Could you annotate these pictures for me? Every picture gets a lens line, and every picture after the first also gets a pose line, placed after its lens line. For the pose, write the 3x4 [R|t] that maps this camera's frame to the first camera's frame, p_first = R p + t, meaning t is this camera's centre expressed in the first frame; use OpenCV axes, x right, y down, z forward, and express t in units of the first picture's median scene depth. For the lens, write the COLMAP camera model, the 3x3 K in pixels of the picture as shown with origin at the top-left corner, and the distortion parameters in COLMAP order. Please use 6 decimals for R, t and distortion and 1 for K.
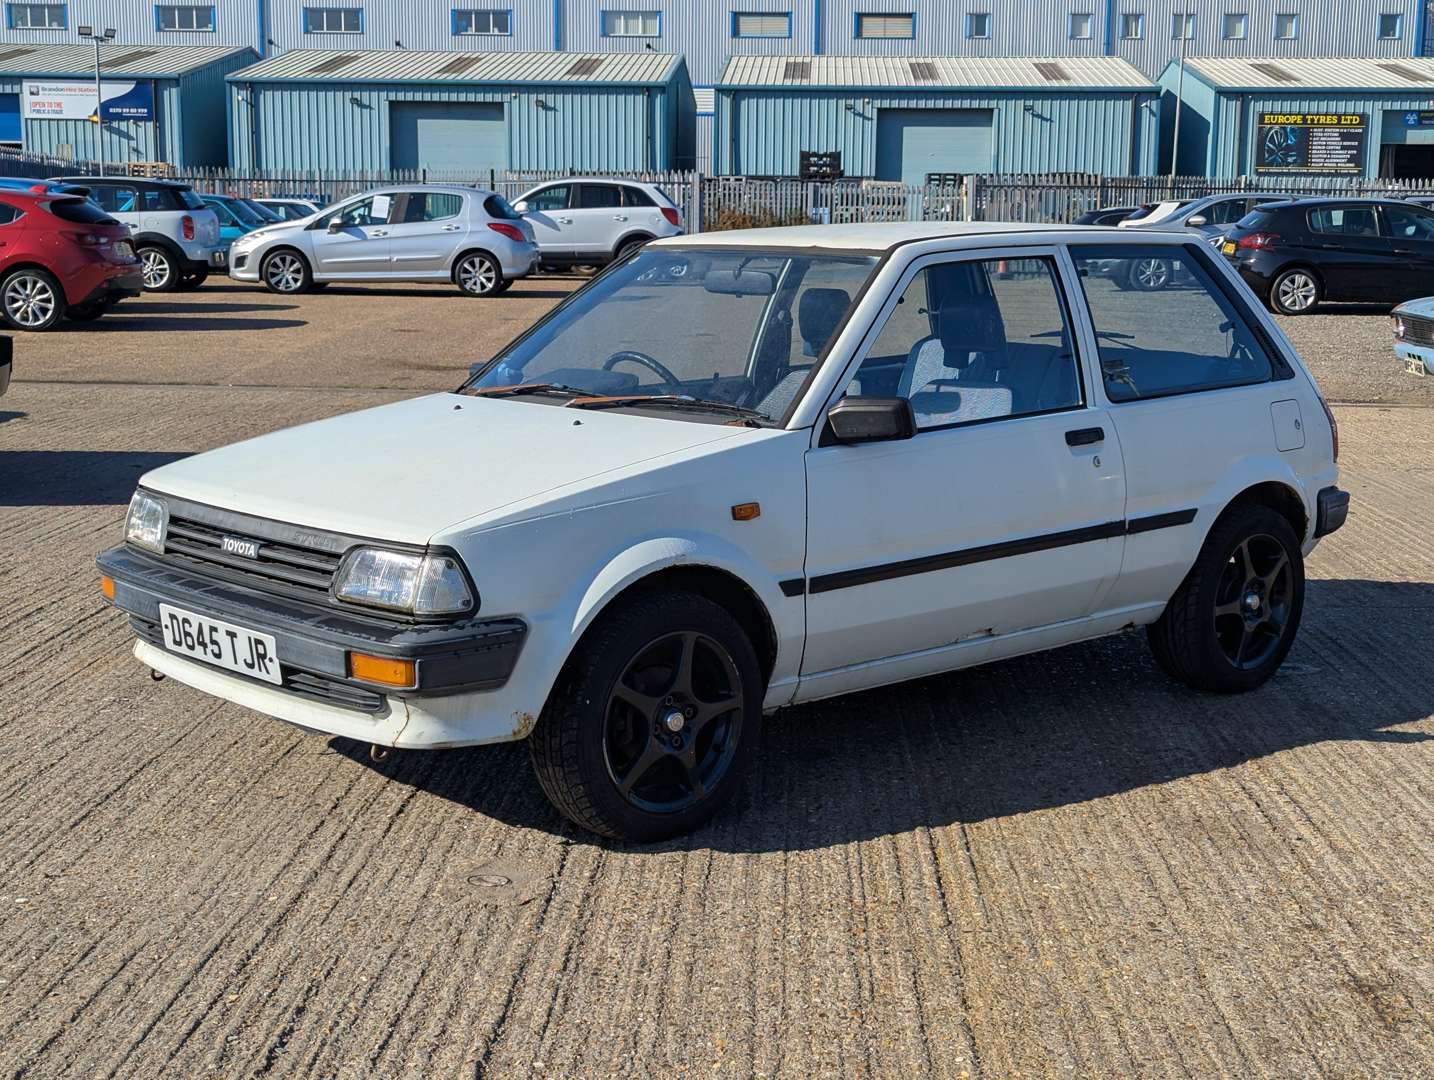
lens RADIAL K [[2007.6, 0, 710.7], [0, 2007.6, 534.7], [0, 0, 1]] dist [0.131196, -0.335209]
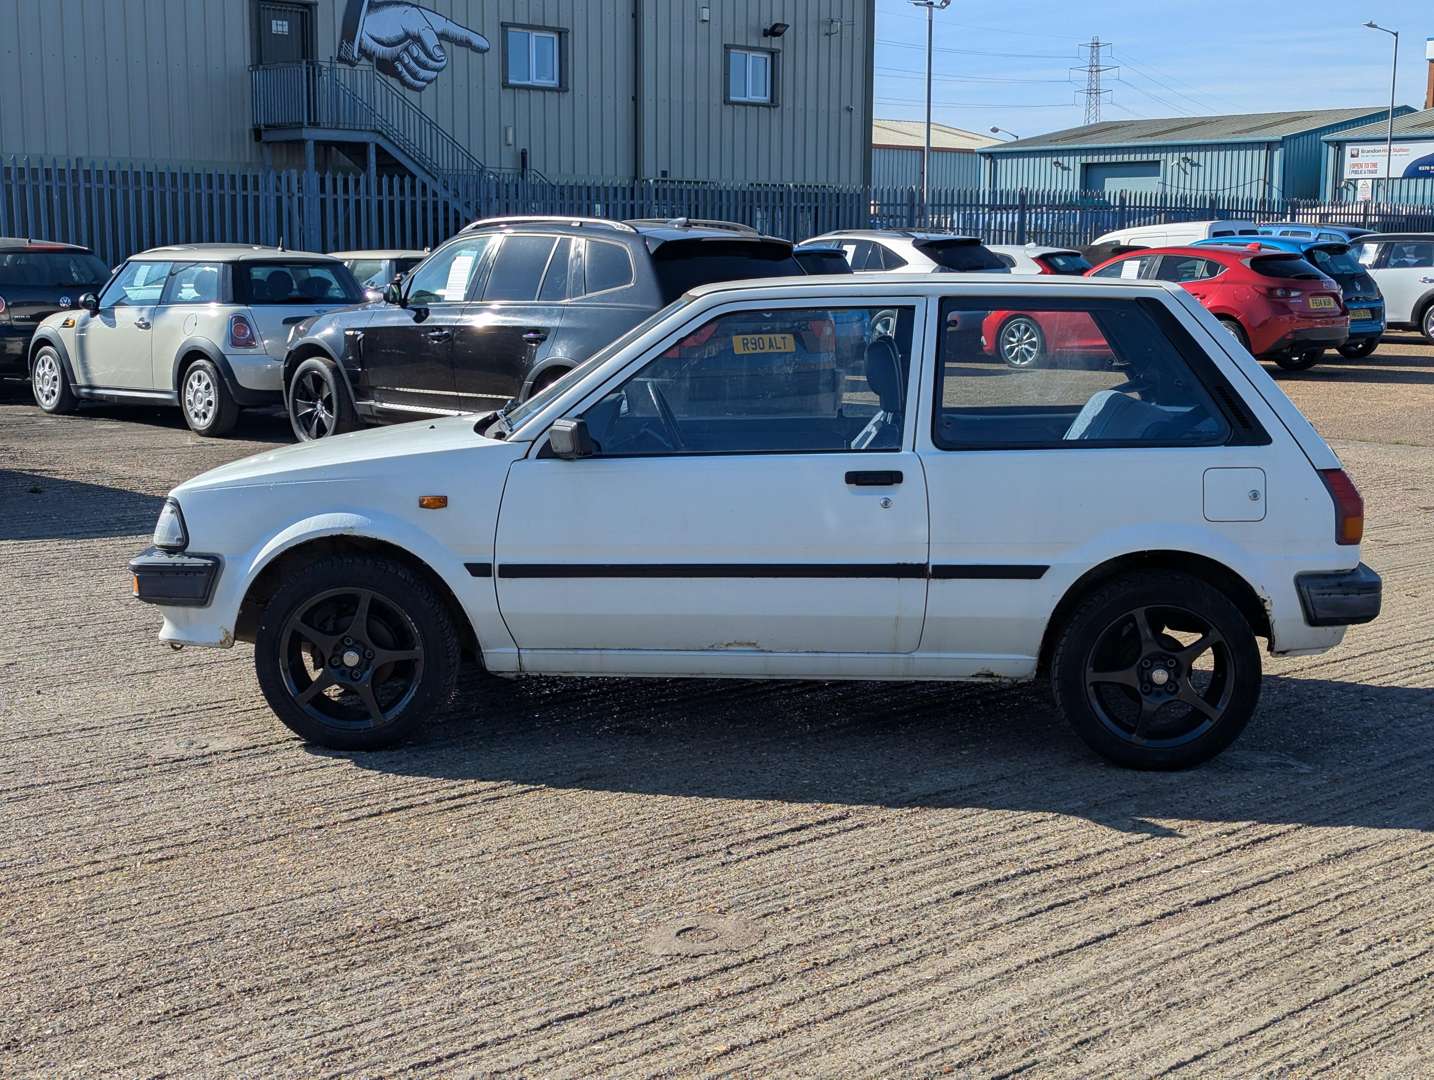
lens RADIAL K [[1998.4, 0, 738.6], [0, 1998.4, 539.9], [0, 0, 1]] dist [0.171507, -0.554558]
pose [[0.719800, 0.098508, -0.687157, 0.989960], [-0.115173, 0.993108, 0.021723, -0.036156], [0.684561, 0.063506, 0.726184, 0.225723]]
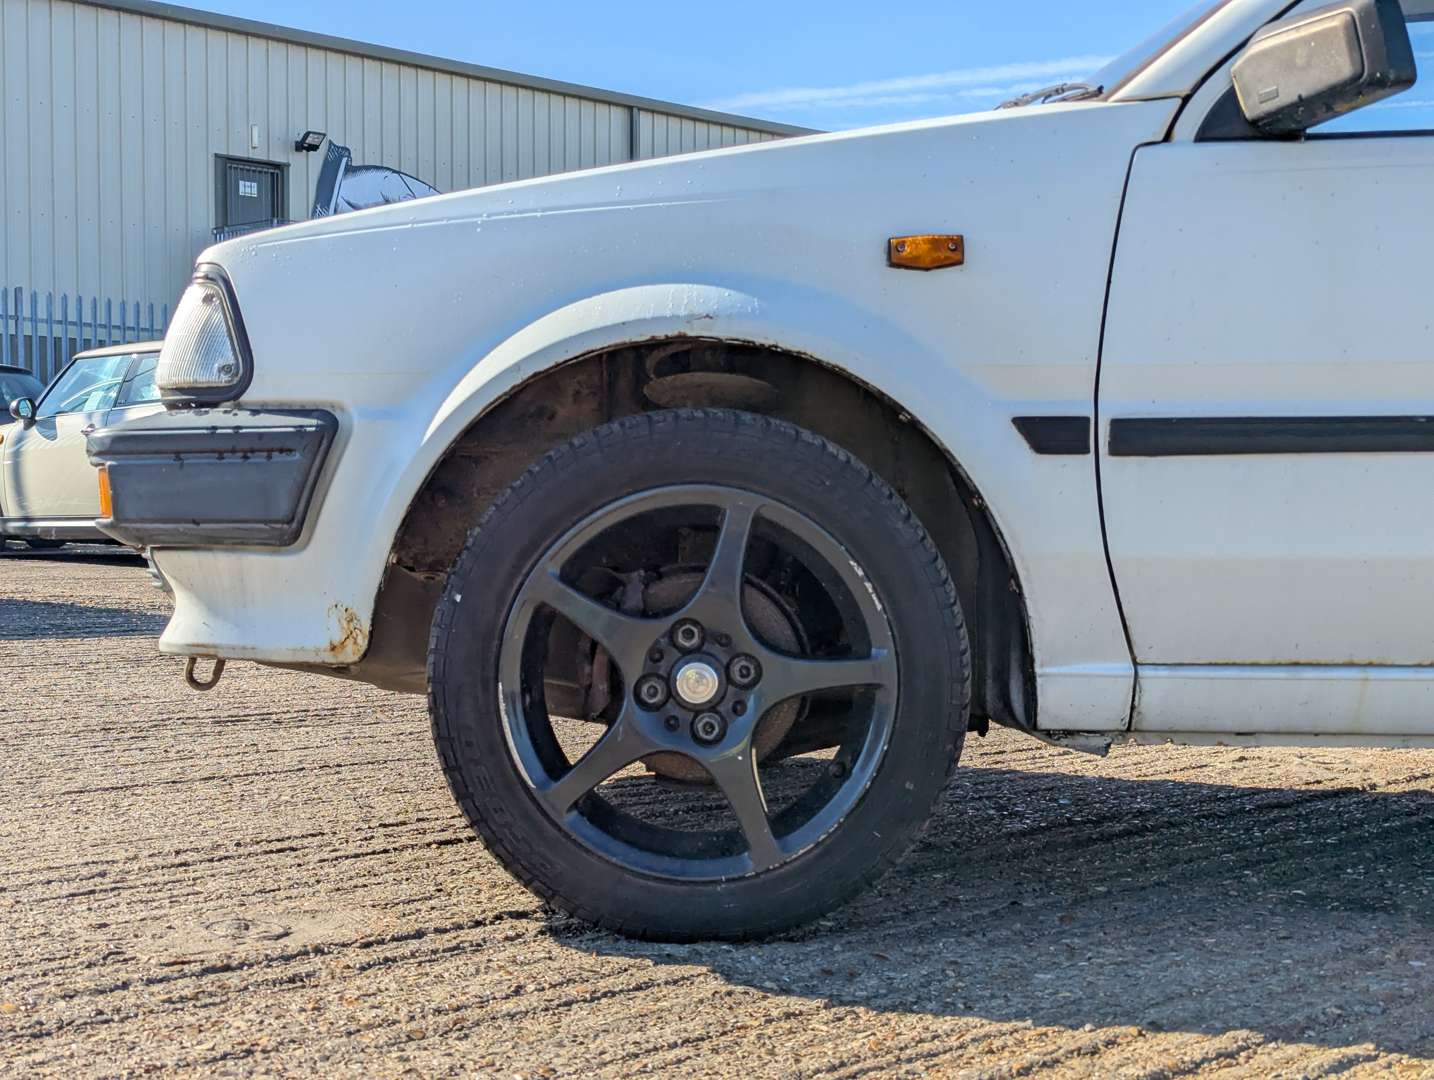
lens RADIAL K [[2007.6, 0, 710.7], [0, 2007.6, 534.7], [0, 0, 1]] dist [0.131196, -0.335209]
pose [[0.731500, 0.015255, -0.681670, 0.288769], [-0.114592, 0.988280, -0.100853, 0.101686], [0.672143, 0.151888, 0.724675, 0.634383]]
